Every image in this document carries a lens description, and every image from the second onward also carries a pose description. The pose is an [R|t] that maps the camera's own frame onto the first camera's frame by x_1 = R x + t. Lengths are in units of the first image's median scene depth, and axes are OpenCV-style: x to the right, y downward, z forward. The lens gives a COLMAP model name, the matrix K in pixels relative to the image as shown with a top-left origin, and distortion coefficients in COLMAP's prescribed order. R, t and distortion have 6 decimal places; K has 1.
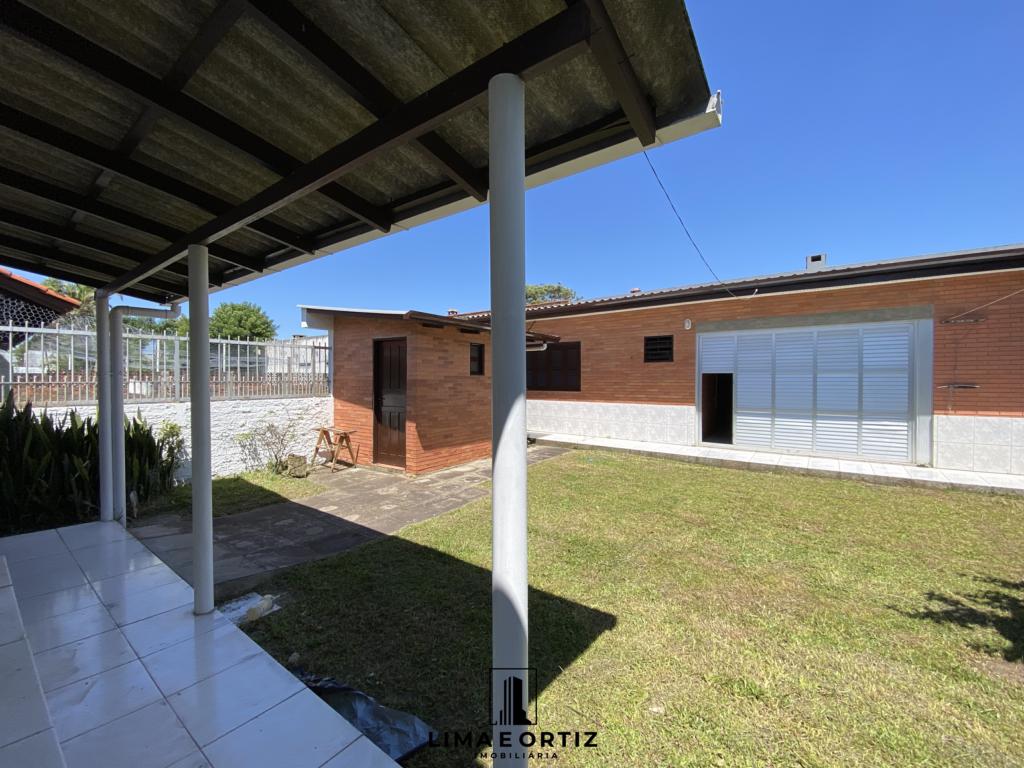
lens RADIAL K [[413.8, 0, 505.9], [0, 413.8, 385.3], [0, 0, 1]] dist [0.022993, -0.019065]
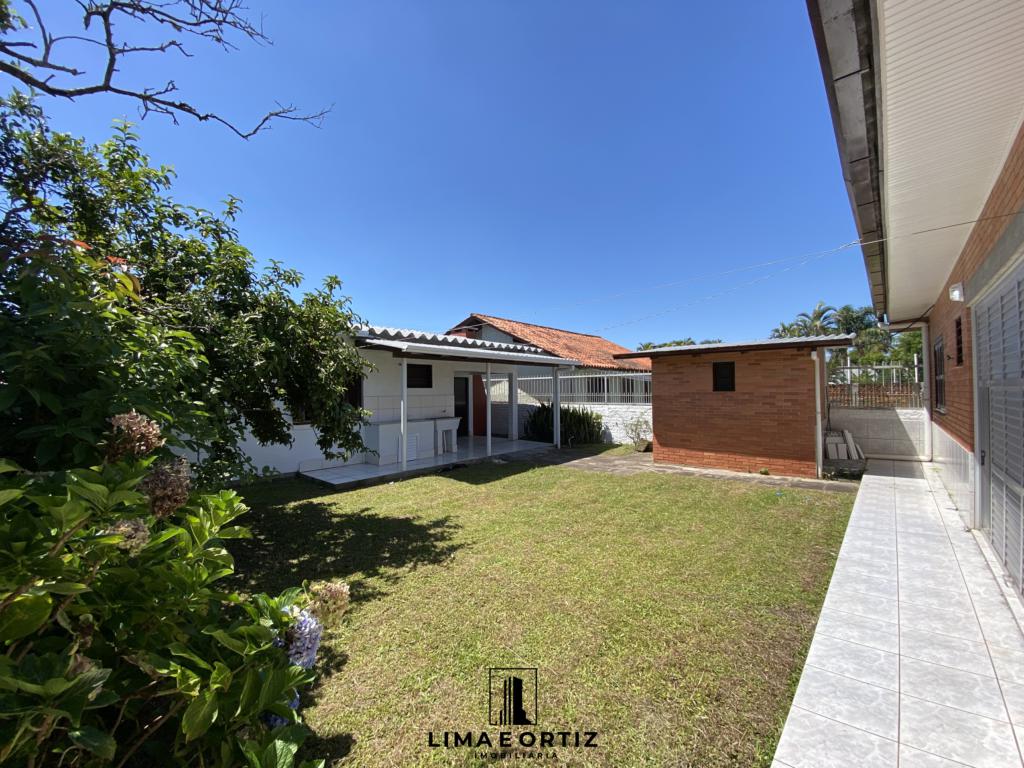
lens RADIAL K [[417.5, 0, 512.0], [0, 417.5, 384.0], [0, 0, 1]] dist [0.014335, -0.018121]
pose [[-0.086018, -0.015634, -0.996171, 1.238430], [-0.006273, 0.999866, -0.015150, -0.027161], [0.996274, 0.004946, -0.086104, 0.612835]]
